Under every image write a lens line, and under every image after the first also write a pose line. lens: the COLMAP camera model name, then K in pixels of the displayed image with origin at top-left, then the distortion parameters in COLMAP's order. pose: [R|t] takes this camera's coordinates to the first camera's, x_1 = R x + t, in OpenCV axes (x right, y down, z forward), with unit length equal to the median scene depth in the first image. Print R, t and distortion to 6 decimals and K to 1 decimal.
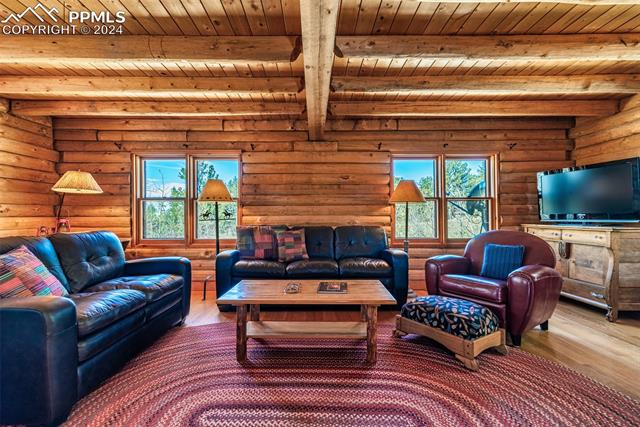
lens RADIAL K [[278.0, 0, 320.0], [0, 278.0, 213.5], [0, 0, 1]] dist [0.002115, 0.000272]
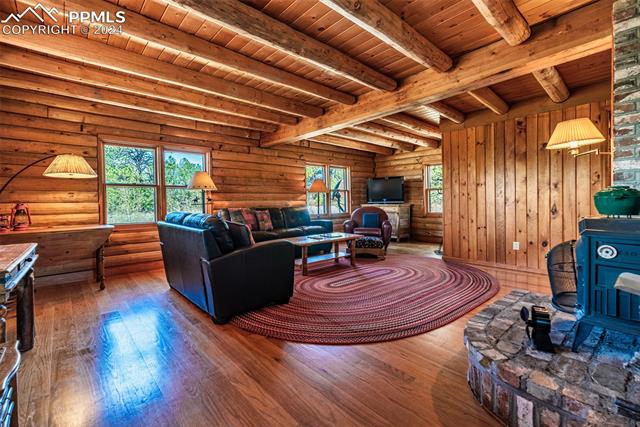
lens RADIAL K [[270.4, 0, 319.1], [0, 270.4, 200.1], [0, 0, 1]] dist [0.000779, 0.000115]
pose [[0.754376, -0.003179, 0.656435, -0.714588], [0.004524, 0.999990, -0.000356, 0.006543], [-0.656427, 0.003238, 0.754383, -0.224700]]
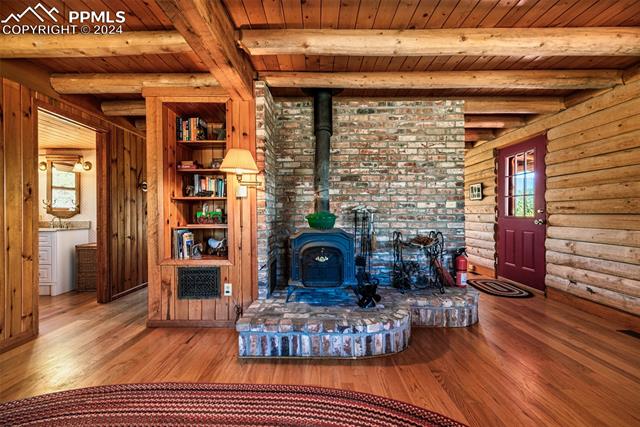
lens RADIAL K [[277.9, 0, 318.5], [0, 277.9, 220.3], [0, 0, 1]] dist [0.007513, 0.000132]
pose [[-0.999869, 0.002484, 0.016012, -0.185178], [0.002485, 0.999997, 0.000026, 0.007127], [-0.016011, 0.000066, -0.999872, 0.445780]]
